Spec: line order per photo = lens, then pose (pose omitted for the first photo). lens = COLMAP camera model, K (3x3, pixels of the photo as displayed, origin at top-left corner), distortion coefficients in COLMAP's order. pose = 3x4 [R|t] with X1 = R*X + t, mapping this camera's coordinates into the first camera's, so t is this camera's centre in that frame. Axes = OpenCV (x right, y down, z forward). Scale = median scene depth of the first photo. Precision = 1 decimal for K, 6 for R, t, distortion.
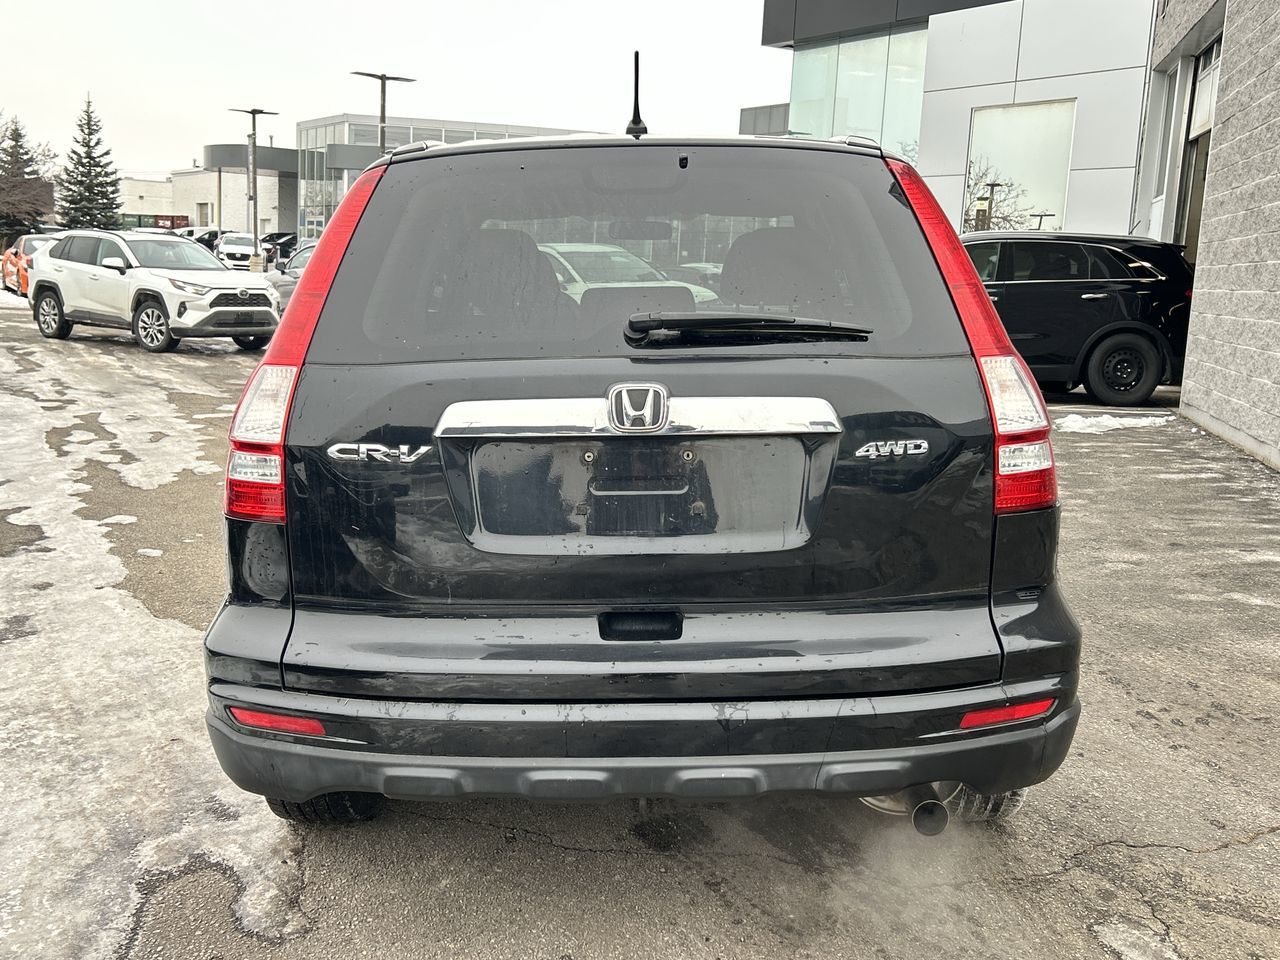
lens RADIAL K [[1327.9, 0, 628.5], [0, 1327.9, 472.8], [0, 0, 1]] dist [0.030256, 0.000000]
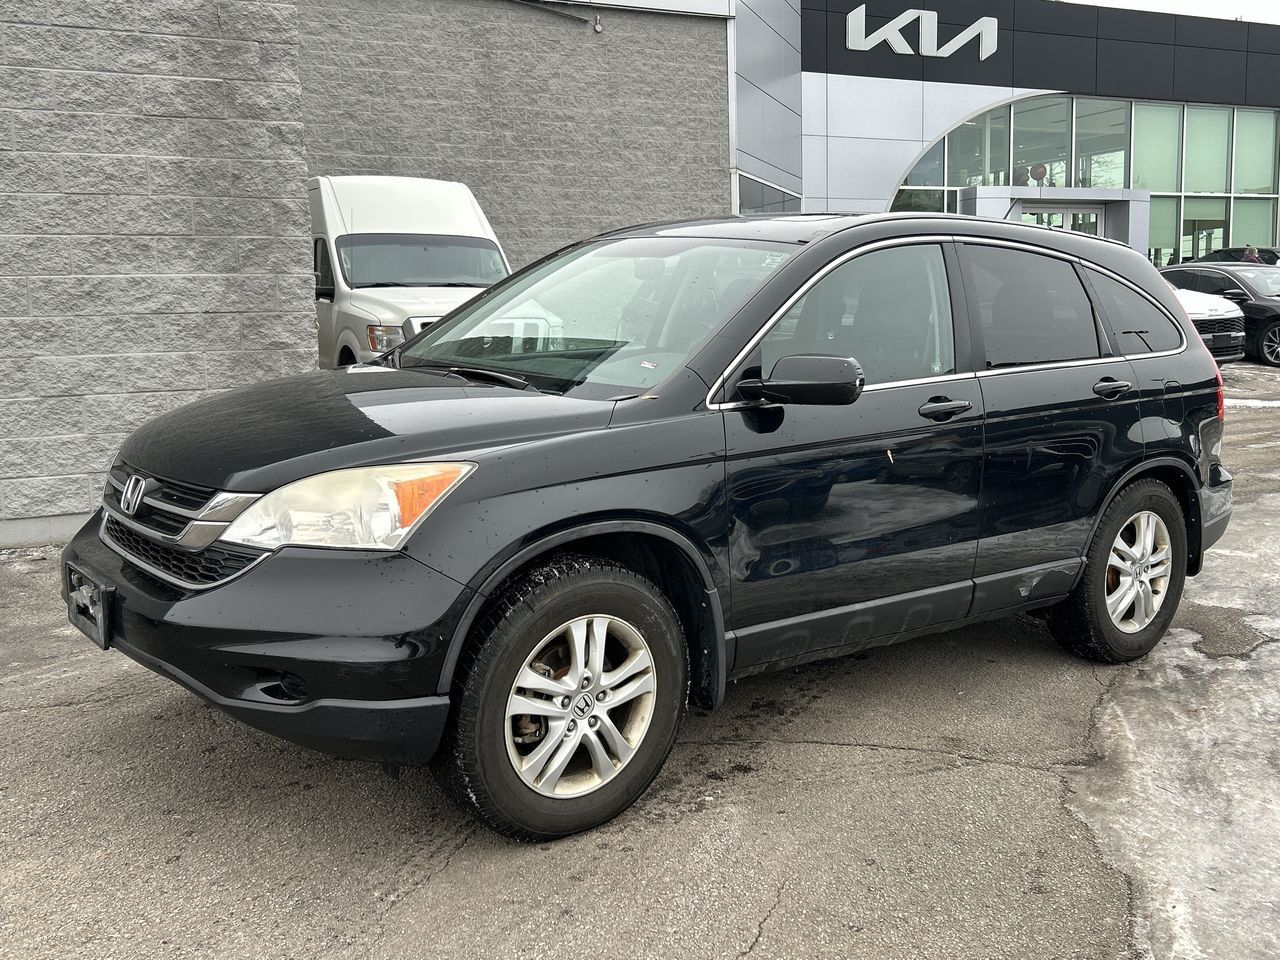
lens RADIAL K [[1293.1, 0, 639.1], [0, 1293.1, 491.7], [0, 0, 1]] dist [0.033250, 0.000000]
pose [[-0.642136, -0.135765, 0.754473, -1.157771], [0.111304, 0.957251, 0.266986, -0.468170], [-0.758468, 0.255417, -0.599574, 2.682387]]
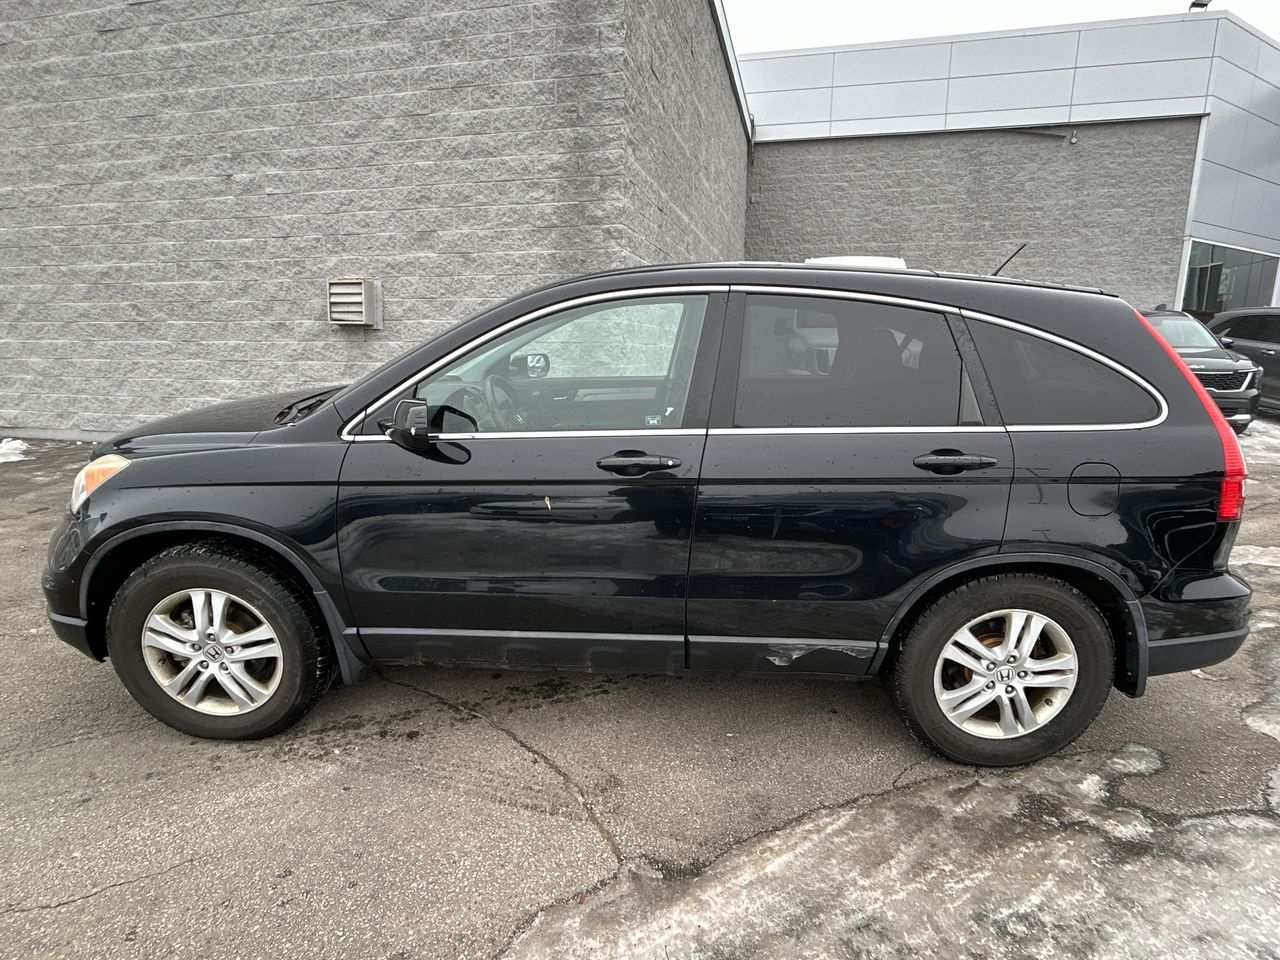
lens RADIAL K [[683.0, 0, 630.1], [0, 683.0, 478.6], [0, 0, 1]] dist [-0.004826, 0.003978]
pose [[0.011575, -0.240536, 0.970571, -1.008979], [0.148317, 0.960312, 0.236224, -0.298343], [-0.988872, 0.141218, 0.046791, 1.525644]]
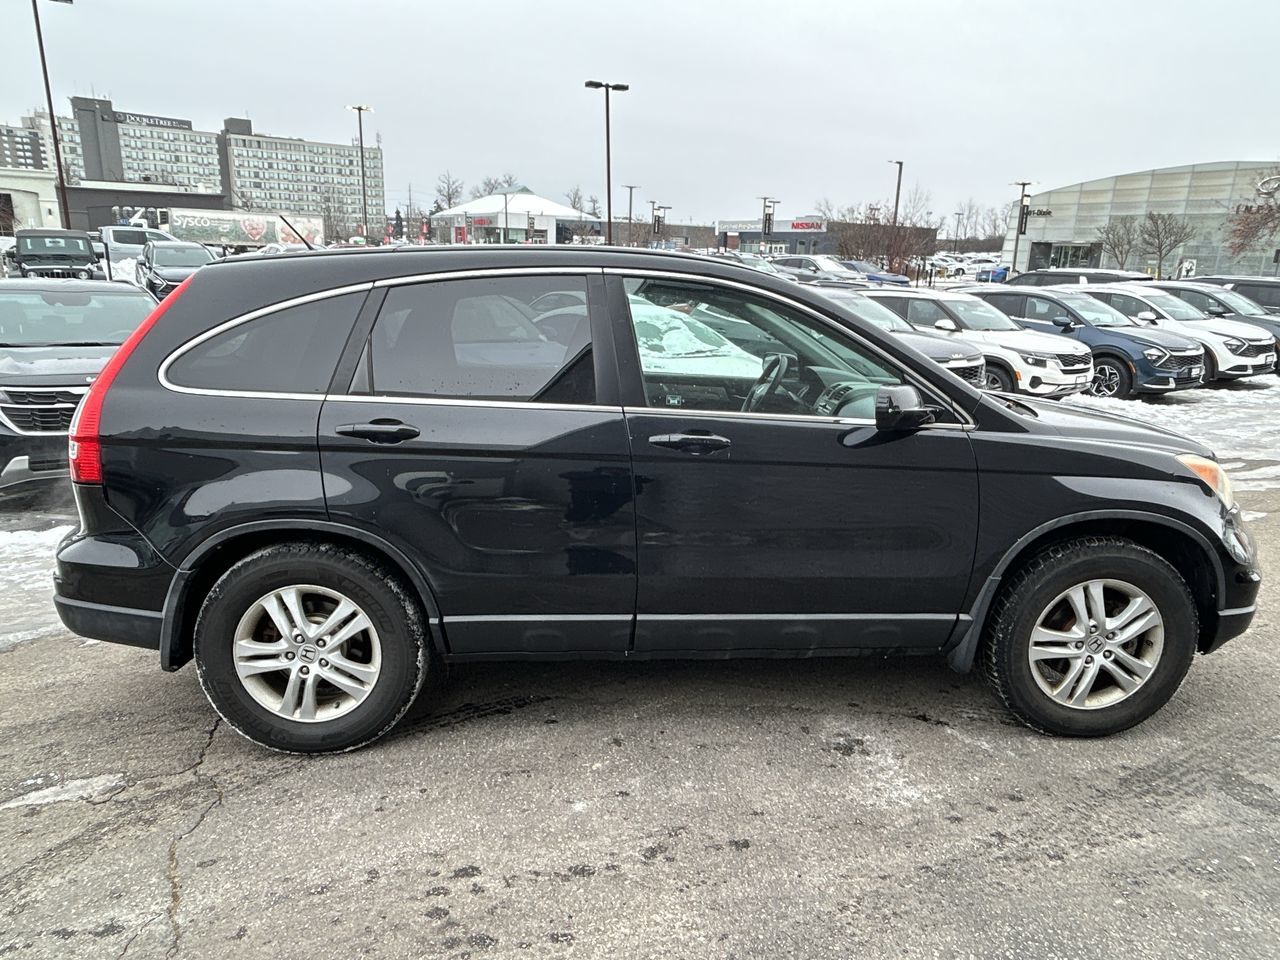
lens RADIAL K [[825.0, 0, 650.4], [0, 825.0, 477.4], [0, 0, 1]] dist [-0.007327, 0.000624]
pose [[0.066309, 0.217048, -0.973906, 1.206485], [-0.182671, 0.962199, 0.202001, -0.282697], [0.980935, 0.164510, 0.103451, 1.411407]]
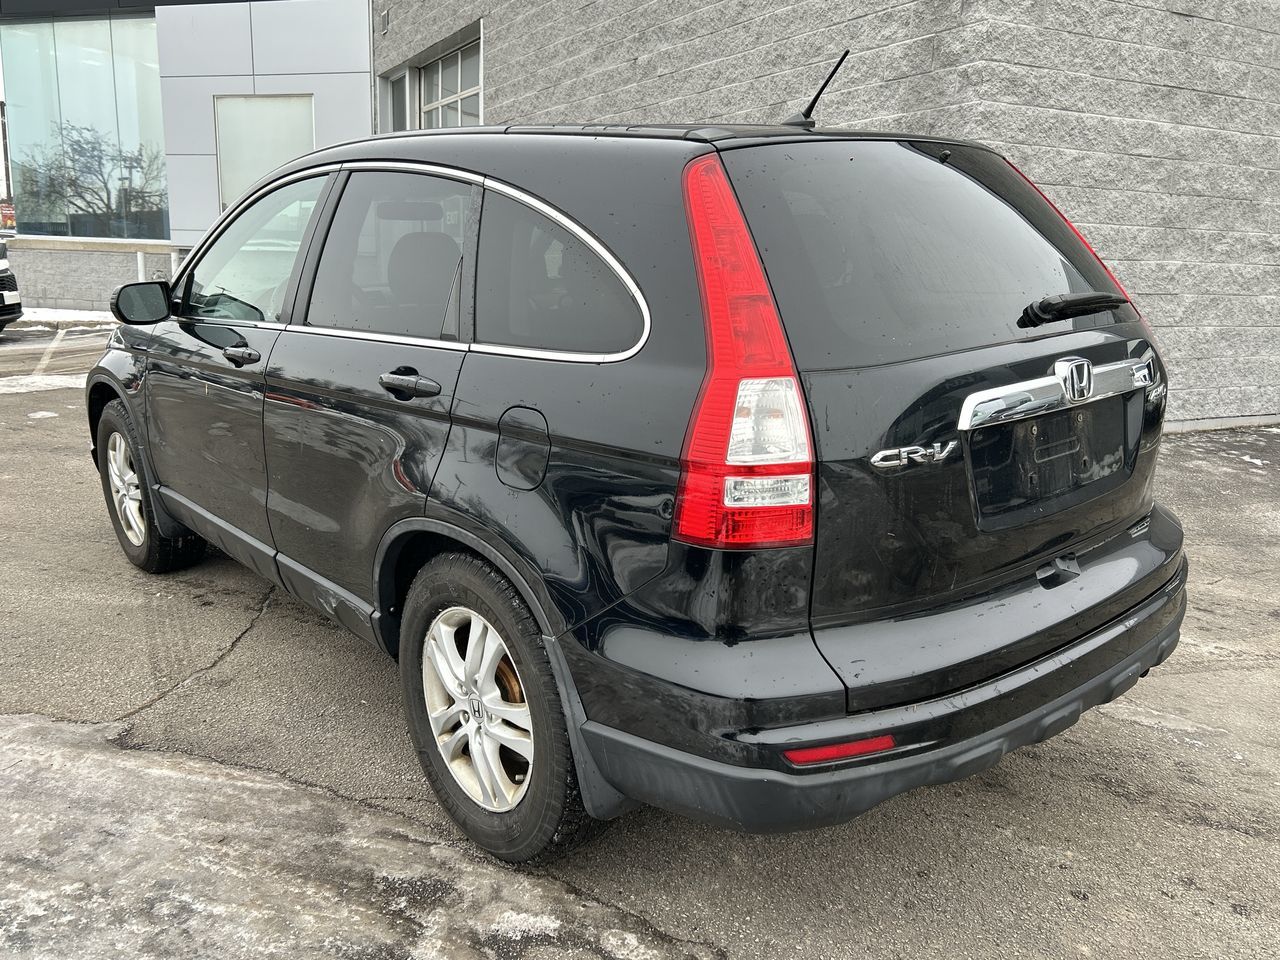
lens RADIAL K [[1059.5, 0, 618.6], [0, 1059.5, 481.5], [0, 0, 1]] dist [0.033553, -0.013931]
pose [[0.762679, -0.161887, 0.626190, -0.705394], [0.113871, 0.986655, 0.116385, -0.092810], [-0.636675, -0.017459, 0.770935, 0.441991]]
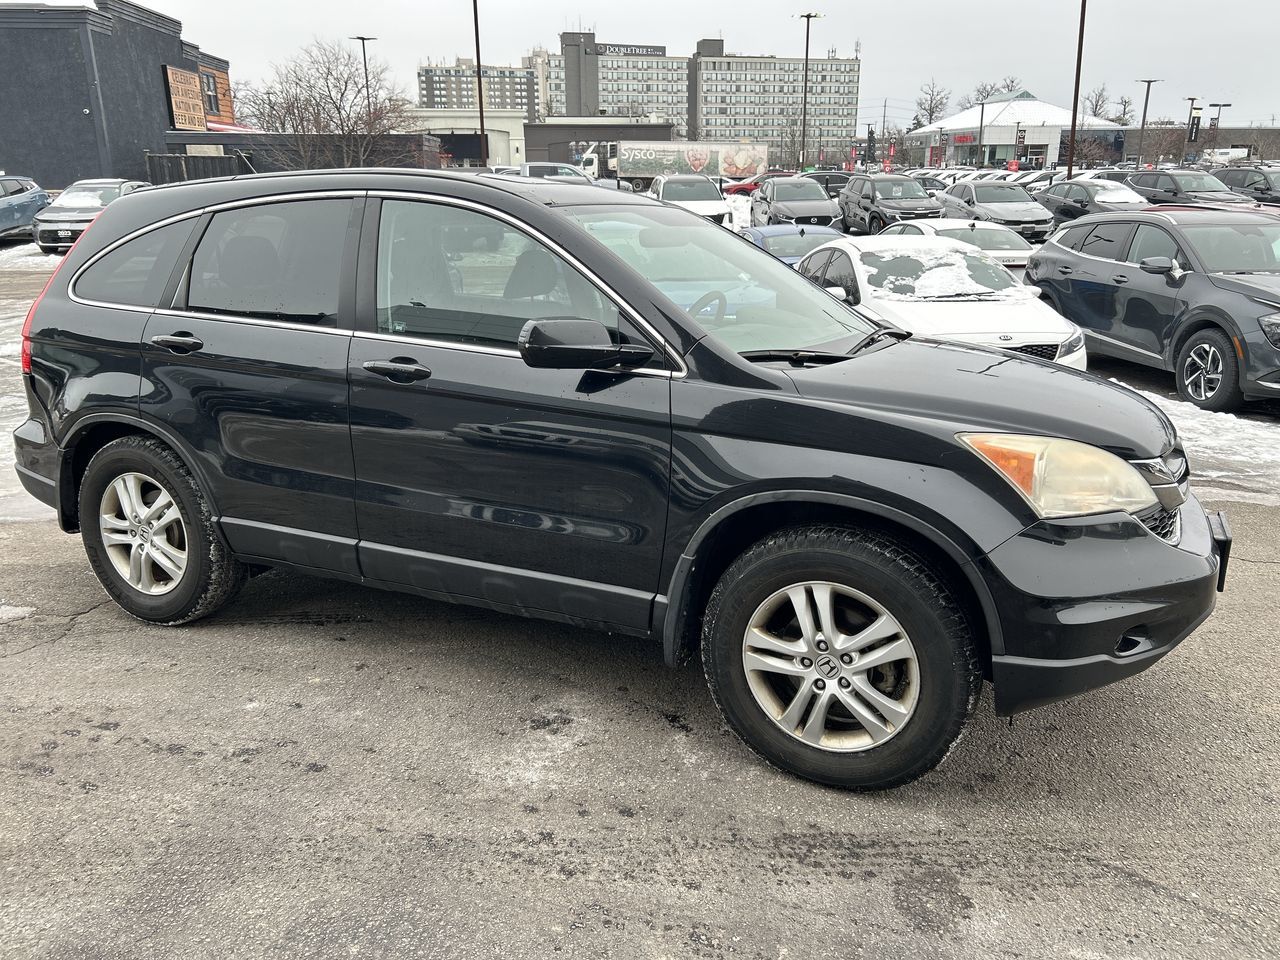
lens RADIAL K [[966.6, 0, 663.0], [0, 966.6, 471.0], [0, 0, 1]] dist [0.034398, -0.021985]
pose [[-0.413786, 0.222393, -0.882793, 1.140547], [-0.159040, 0.937132, 0.310628, -0.411355], [0.896375, 0.268933, -0.352402, 2.194631]]
